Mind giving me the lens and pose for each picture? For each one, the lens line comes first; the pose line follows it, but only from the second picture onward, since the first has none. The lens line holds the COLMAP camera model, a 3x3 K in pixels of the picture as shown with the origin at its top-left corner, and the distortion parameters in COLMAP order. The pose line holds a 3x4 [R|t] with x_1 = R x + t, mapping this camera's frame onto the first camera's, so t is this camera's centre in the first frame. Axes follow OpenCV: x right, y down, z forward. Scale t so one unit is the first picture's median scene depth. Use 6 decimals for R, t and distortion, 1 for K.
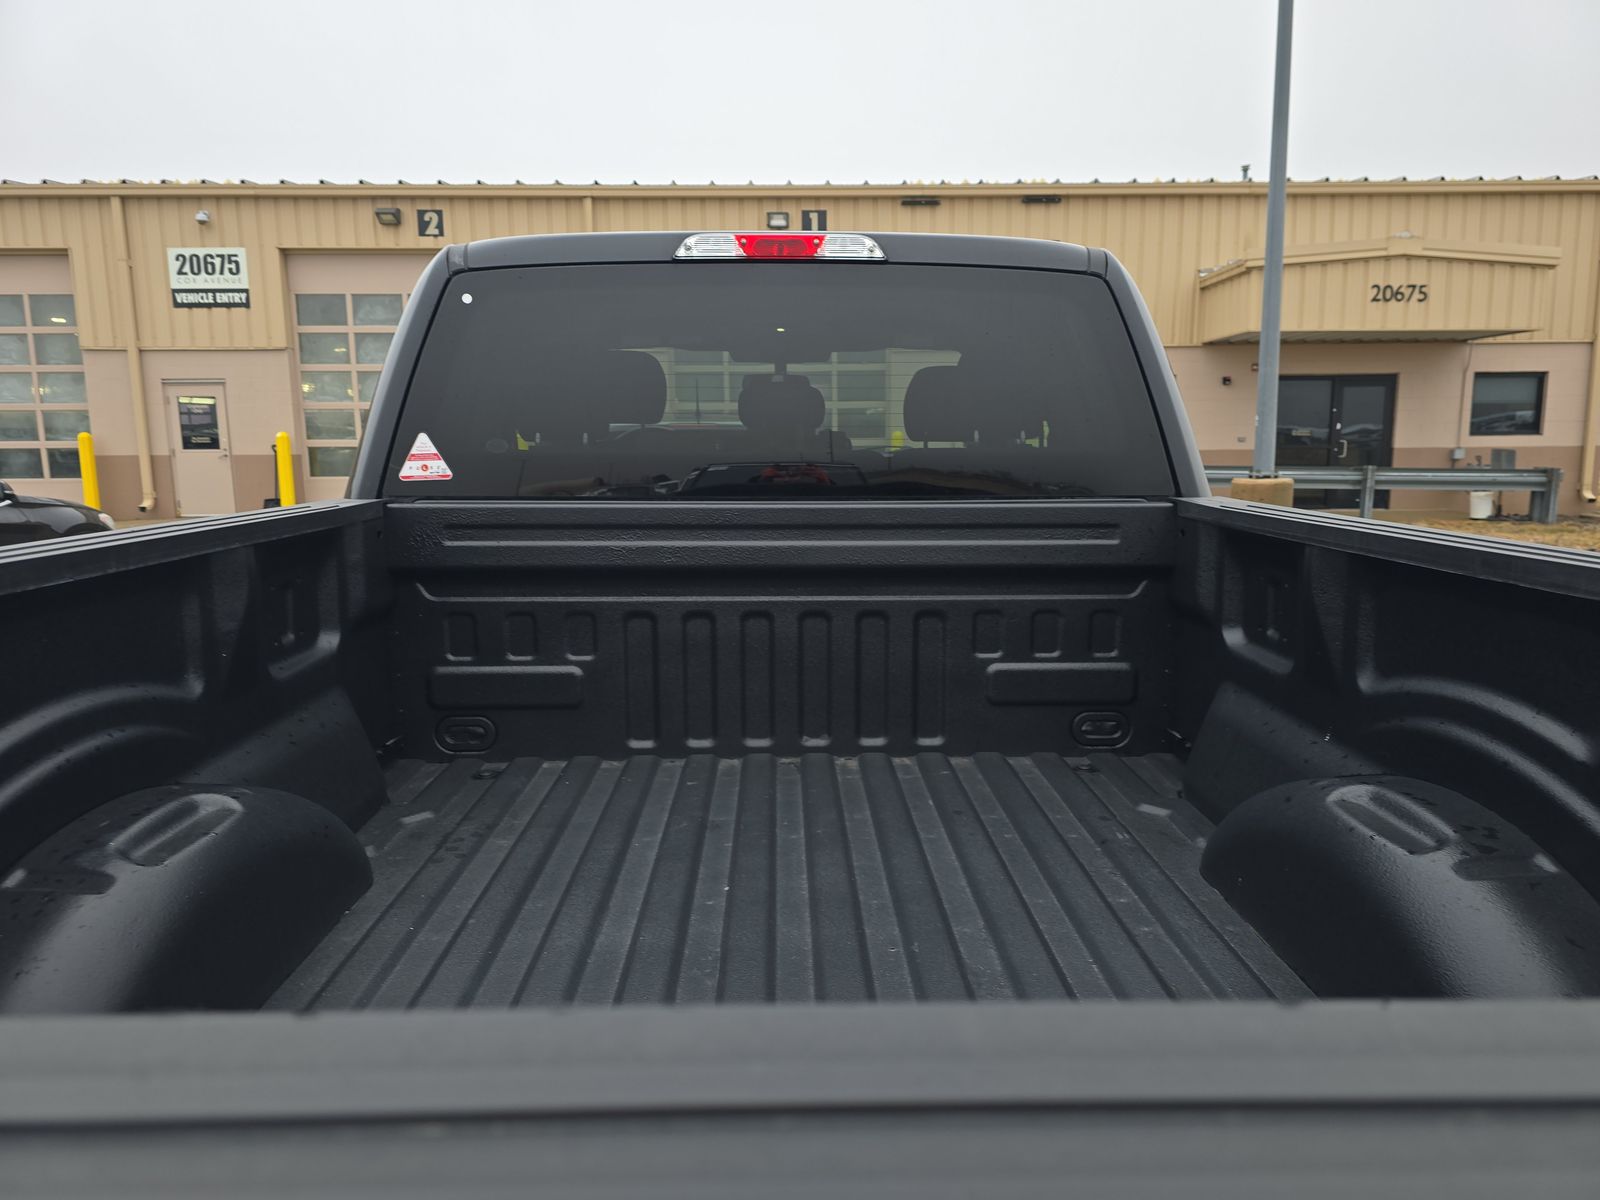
lens RADIAL K [[905.3, 0, 800.0], [0, 905.3, 600.0], [0, 0, 1]] dist [0.002393, 0.000691]
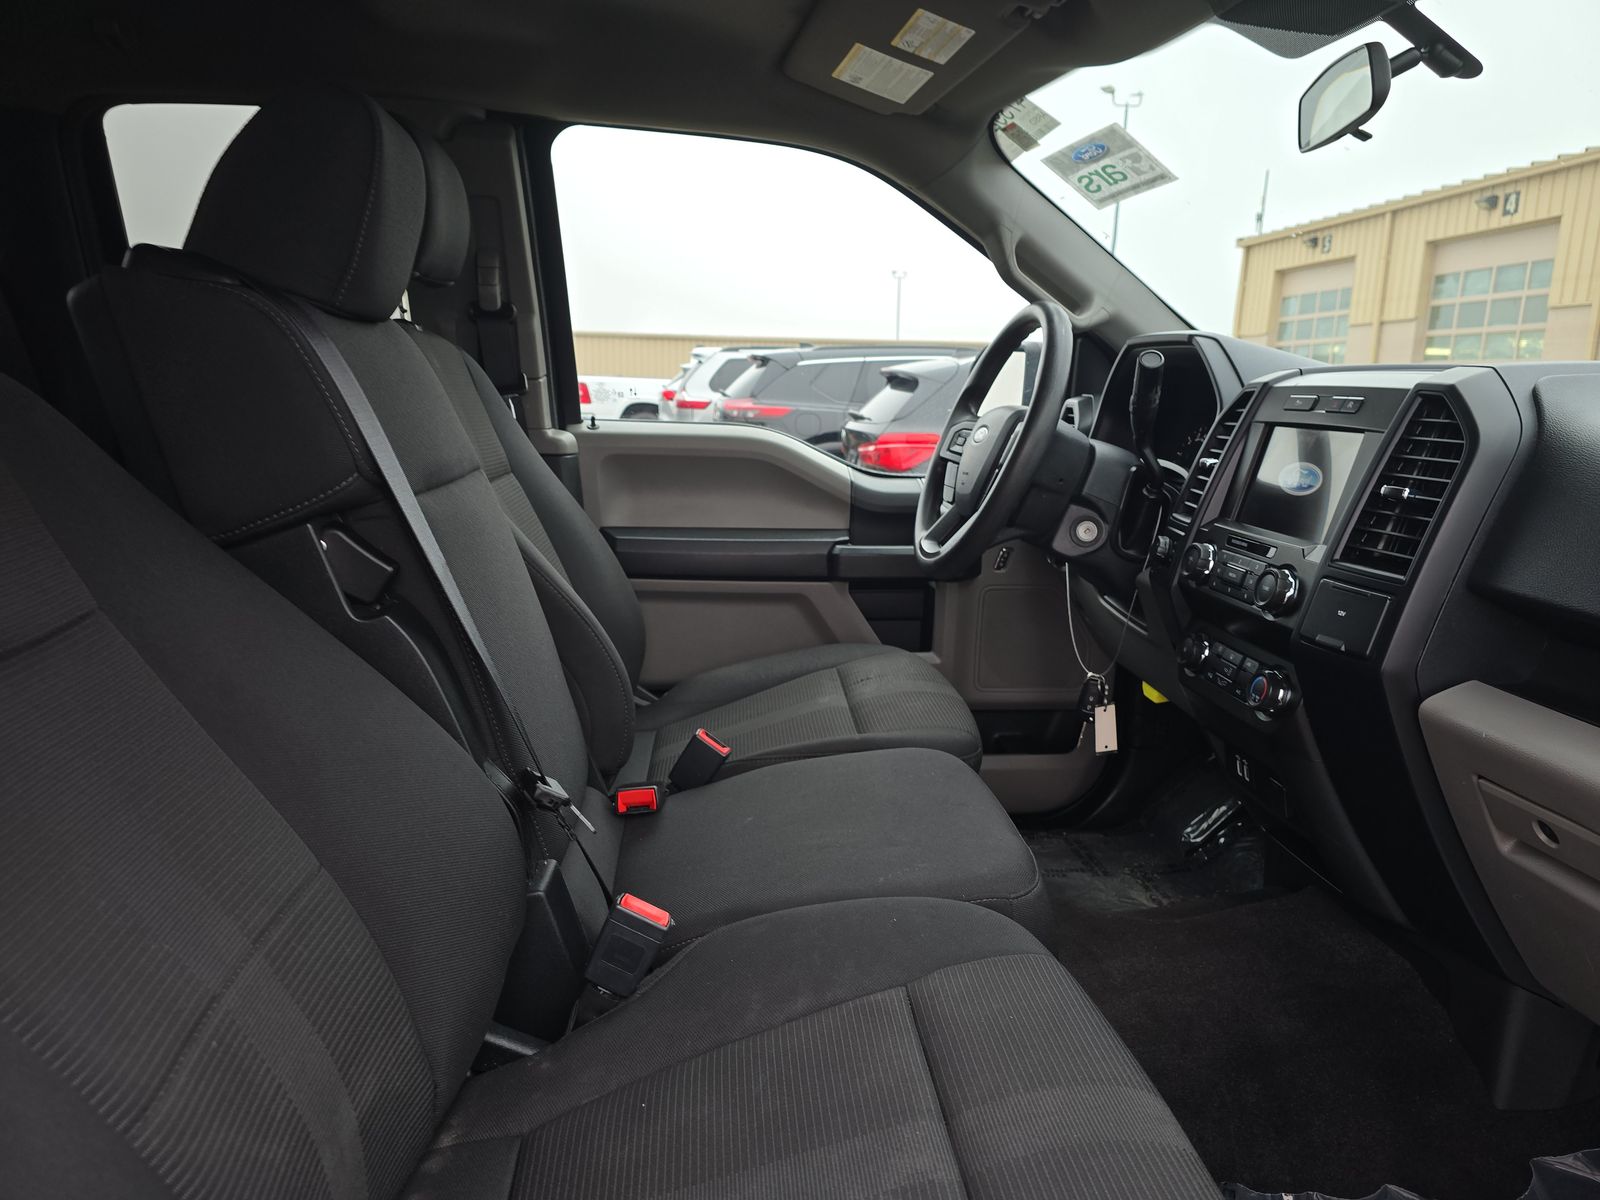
lens RADIAL K [[1097.4, 0, 797.8], [0, 1097.4, 610.4], [0, 0, 1]] dist [0.096731, -0.115907]
pose [[0.119625, 0.187865, -0.974883, 0.934250], [-0.172735, 0.970896, 0.165901, 0.014713], [0.977677, 0.148550, 0.148594, -0.035427]]
